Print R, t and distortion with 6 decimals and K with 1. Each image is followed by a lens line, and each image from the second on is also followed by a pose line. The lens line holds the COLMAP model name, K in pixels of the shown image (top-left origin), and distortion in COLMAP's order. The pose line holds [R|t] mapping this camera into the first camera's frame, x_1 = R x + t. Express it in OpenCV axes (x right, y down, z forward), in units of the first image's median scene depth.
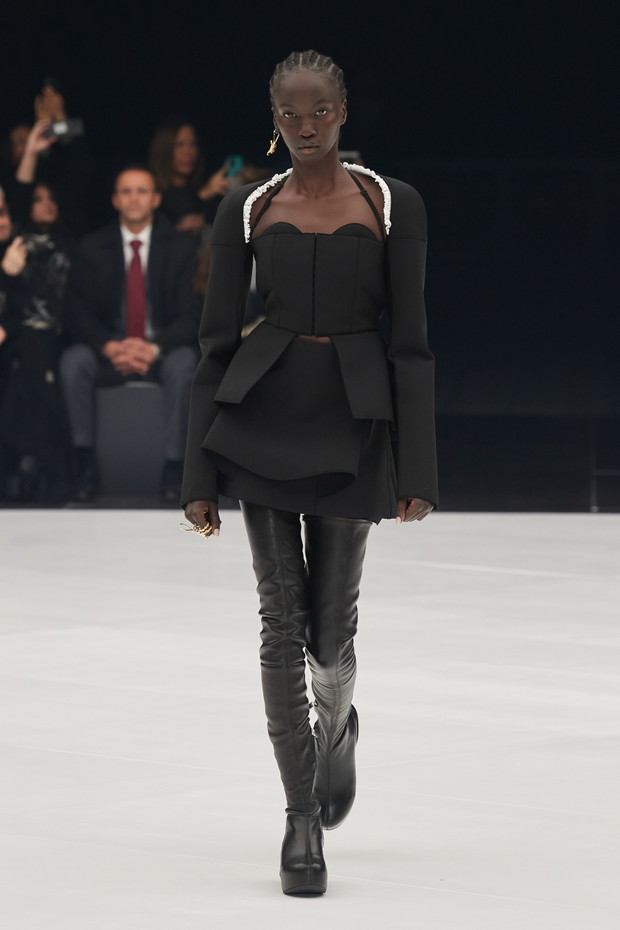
lens RADIAL K [[5351.6, 0, 309.9], [0, 5351.6, 469.8], [0, 0, 1]] dist [-0.924539, 0.000000]
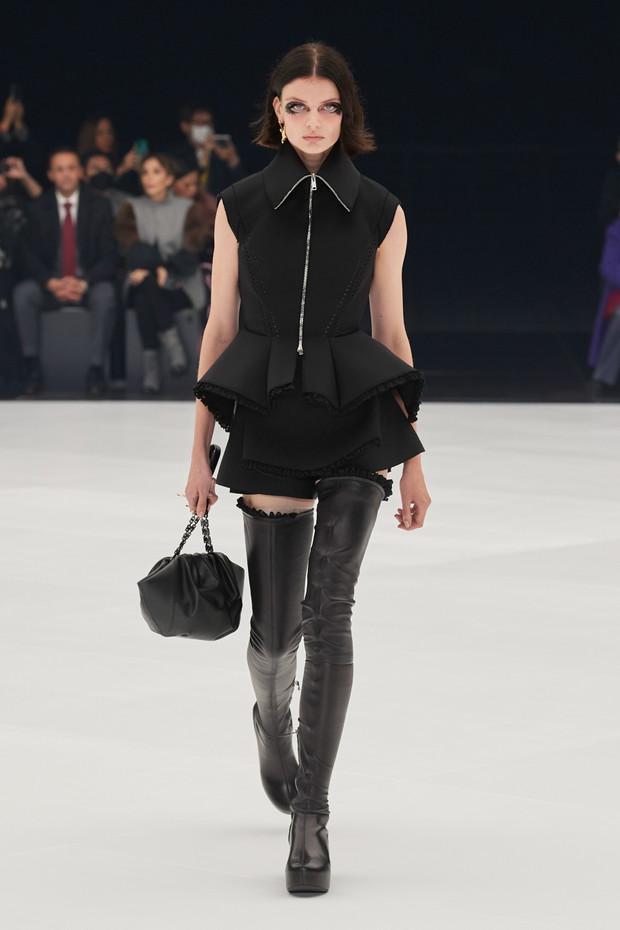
lens RADIAL K [[3283.3, 0, 311.4], [0, 3283.3, 466.7], [0, 0, 1]] dist [0.119473, 0.000000]
pose [[0.999118, -0.003940, 0.041798, -0.005899], [0.002786, 0.999614, 0.027628, 0.001174], [-0.041891, -0.027487, 0.998744, 0.157162]]
